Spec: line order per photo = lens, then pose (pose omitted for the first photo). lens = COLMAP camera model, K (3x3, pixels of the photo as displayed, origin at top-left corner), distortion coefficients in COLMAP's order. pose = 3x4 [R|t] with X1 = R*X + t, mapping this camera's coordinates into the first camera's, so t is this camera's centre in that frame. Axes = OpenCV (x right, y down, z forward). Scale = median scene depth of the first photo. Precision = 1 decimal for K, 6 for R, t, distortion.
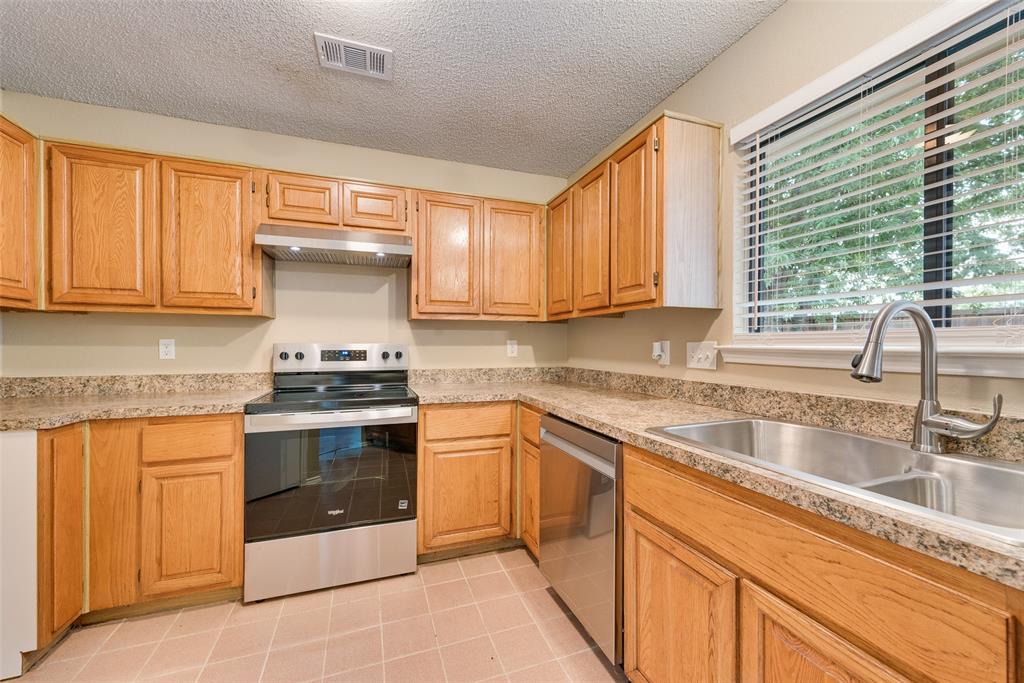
lens RADIAL K [[394.2, 0, 511.9], [0, 394.2, 344.9], [0, 0, 1]] dist [0.001368, -0.000403]
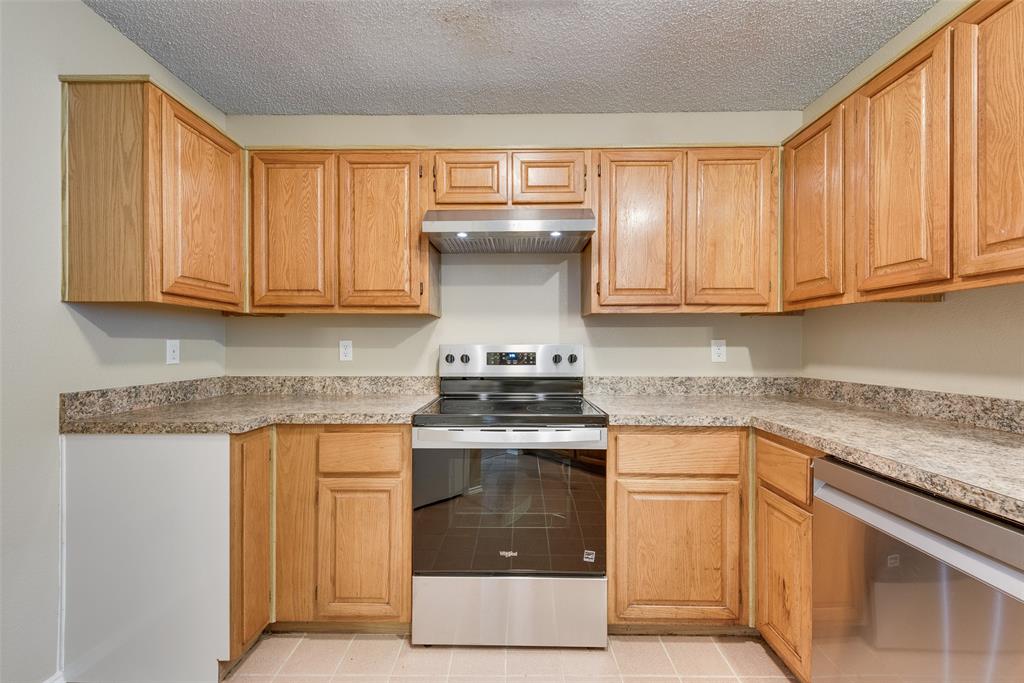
lens RADIAL K [[405.6, 0, 513.0], [0, 405.6, 345.1], [0, 0, 1]] dist [0.000552, -0.000263]
pose [[0.937778, -0.001234, -0.347234, -0.138156], [0.000498, 0.999997, -0.002210, -0.000507], [0.347236, 0.001899, 0.937776, 0.207472]]
